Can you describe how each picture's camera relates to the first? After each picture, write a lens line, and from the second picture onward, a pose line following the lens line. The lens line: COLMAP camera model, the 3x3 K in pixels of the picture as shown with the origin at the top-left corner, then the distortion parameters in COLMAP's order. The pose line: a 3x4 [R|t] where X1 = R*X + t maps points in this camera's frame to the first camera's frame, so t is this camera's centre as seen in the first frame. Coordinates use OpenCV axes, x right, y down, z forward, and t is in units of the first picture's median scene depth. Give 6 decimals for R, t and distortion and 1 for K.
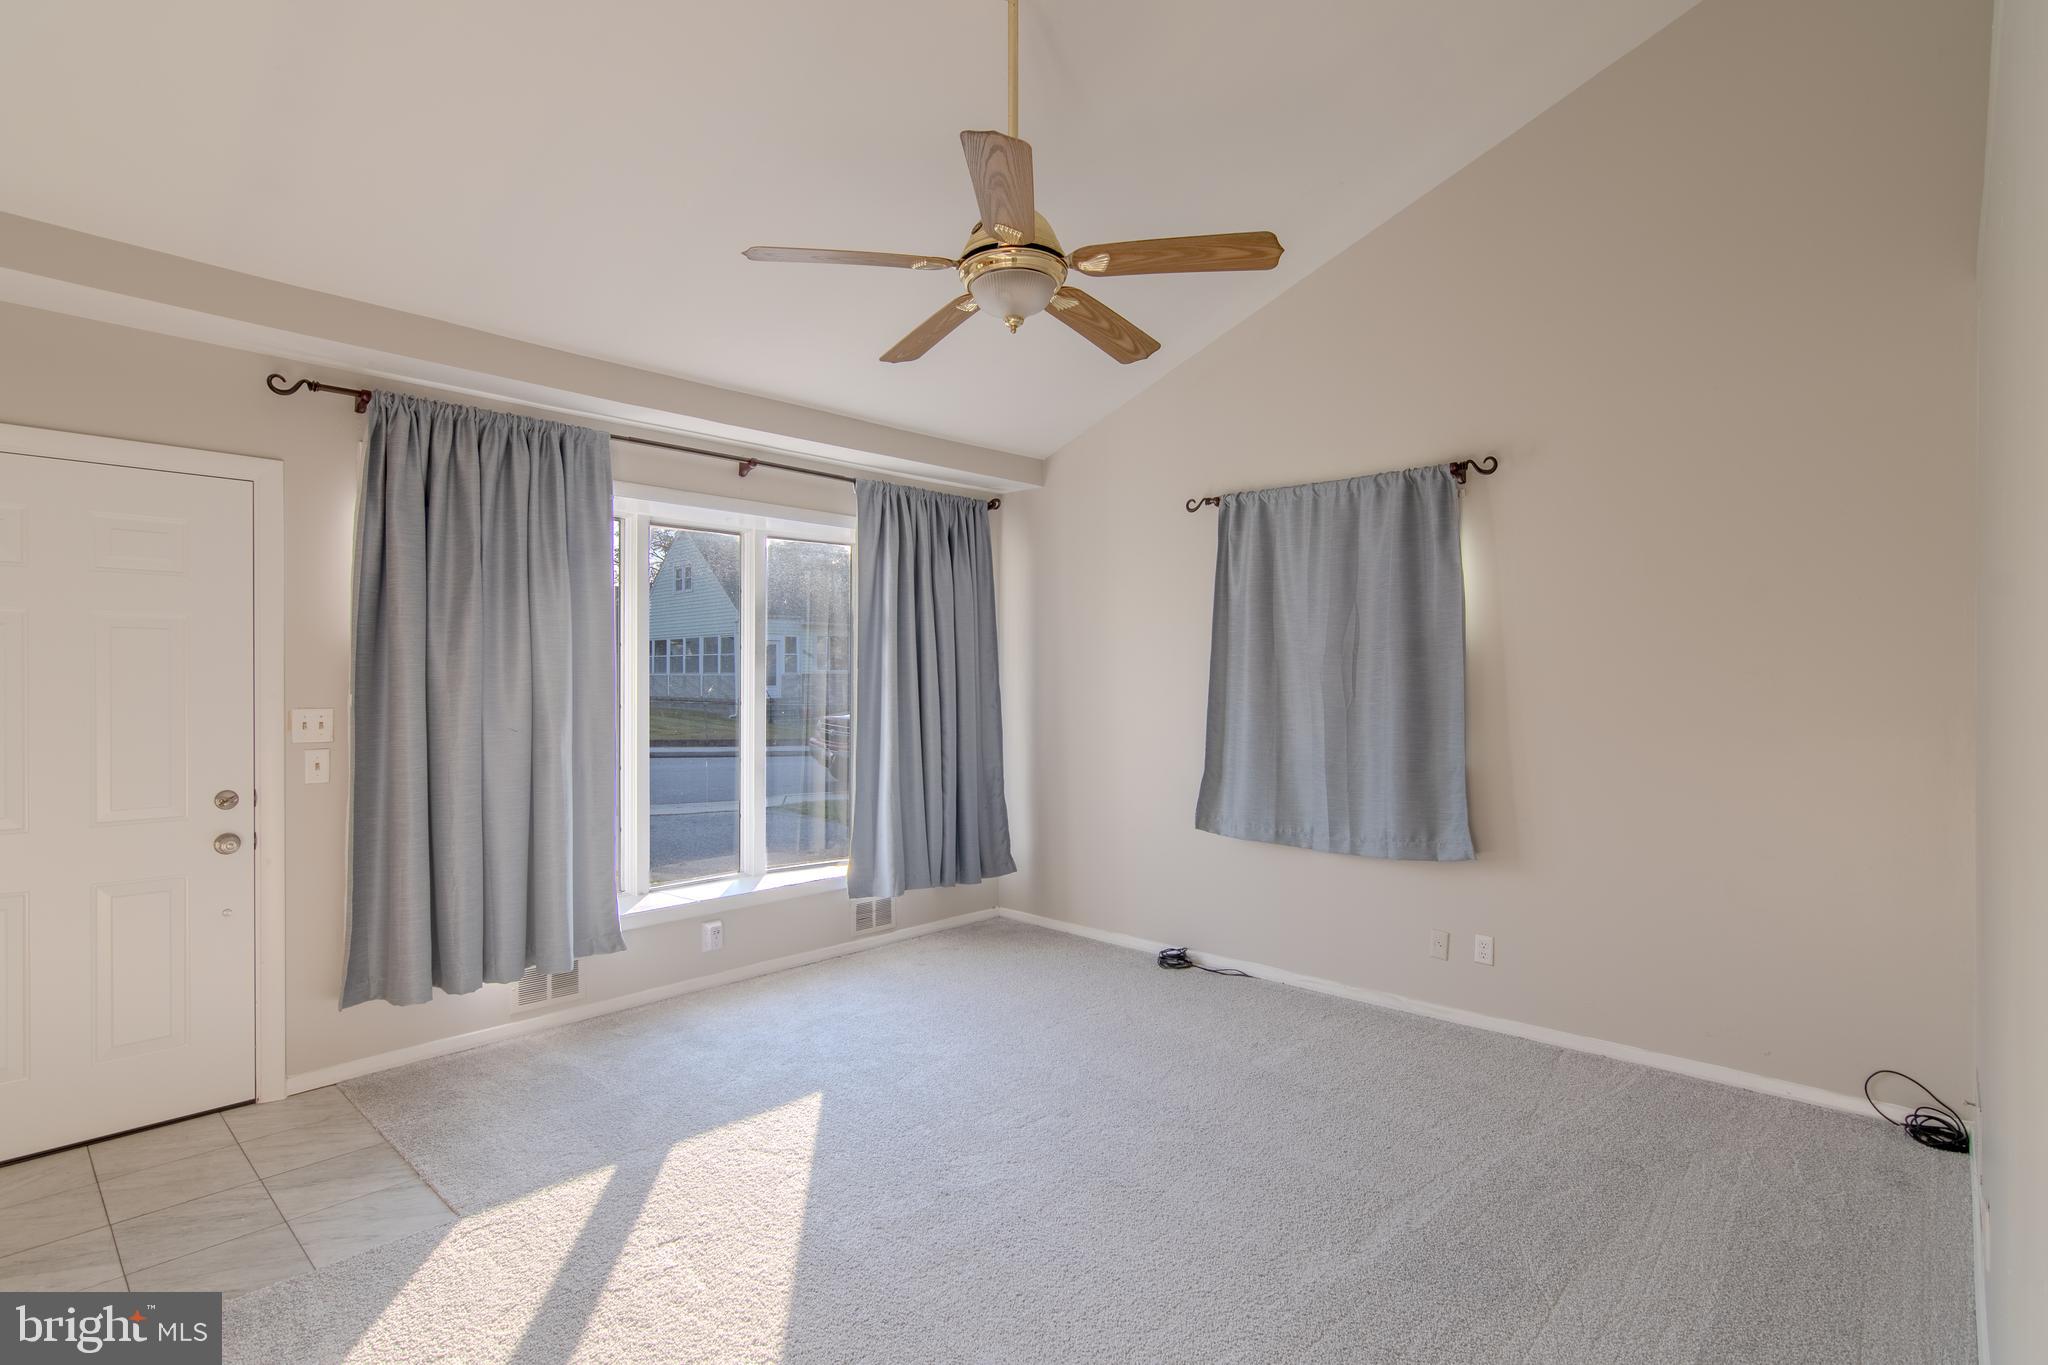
lens RADIAL K [[983.7, 0, 1024.0], [0, 983.7, 682.5], [0, 0, 1]] dist [-0.000479, 0.000789]
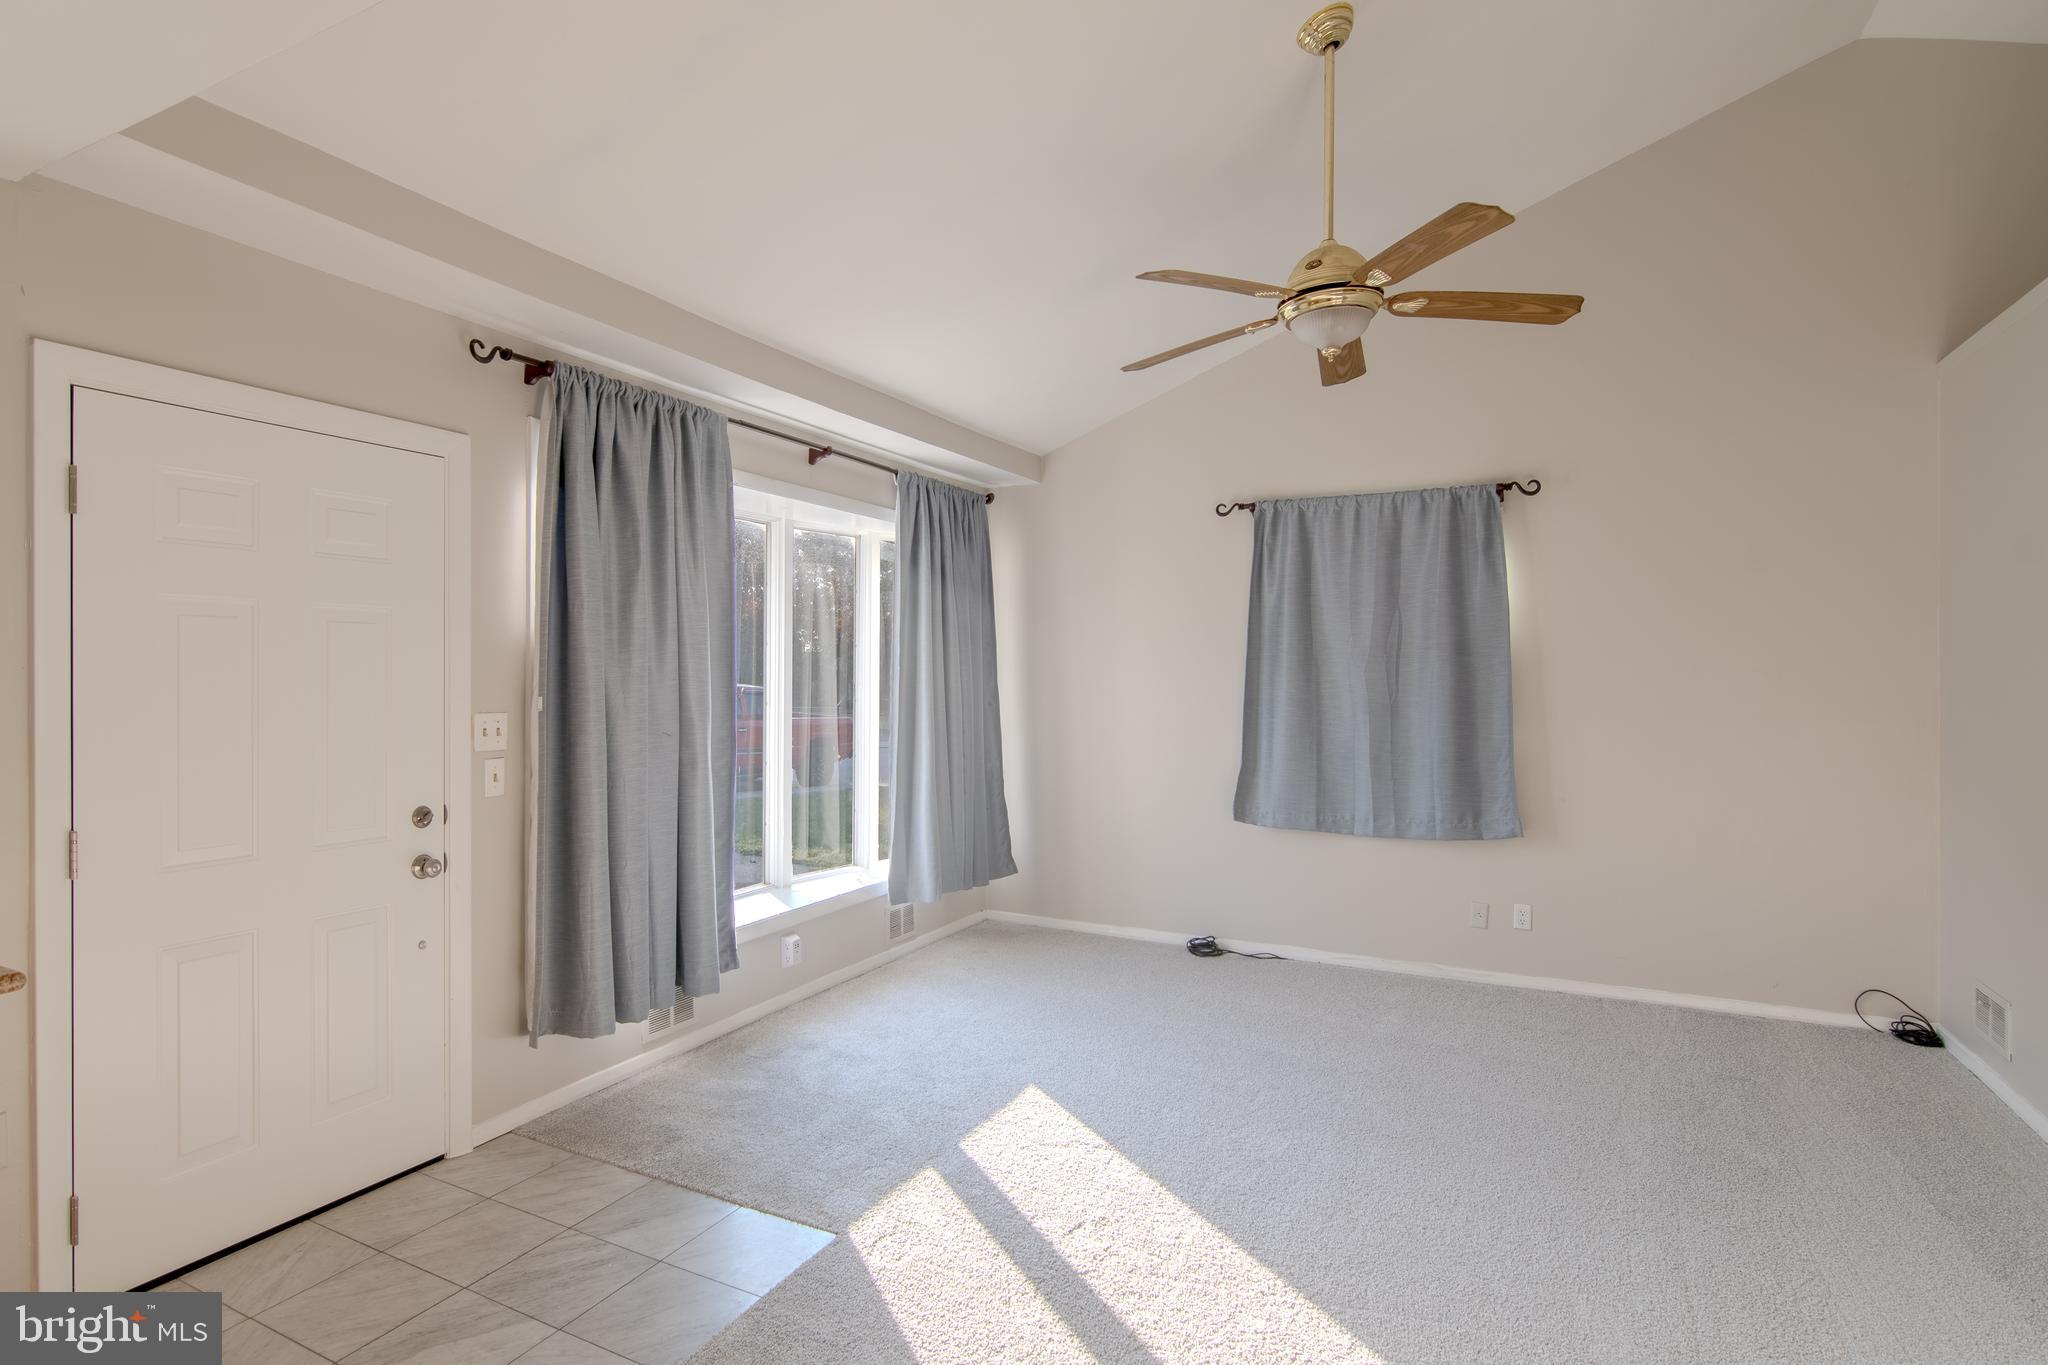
lens RADIAL K [[1064.9, 0, 940.3], [0, 1064.9, 675.3], [0, 0, 1]] dist [-0.000974, -0.000855]
pose [[0.972662, -0.002026, 0.232216, -0.449383], [0.002751, 0.999992, -0.002797, -0.003214], [-0.232209, 0.003360, 0.972660, -0.029889]]
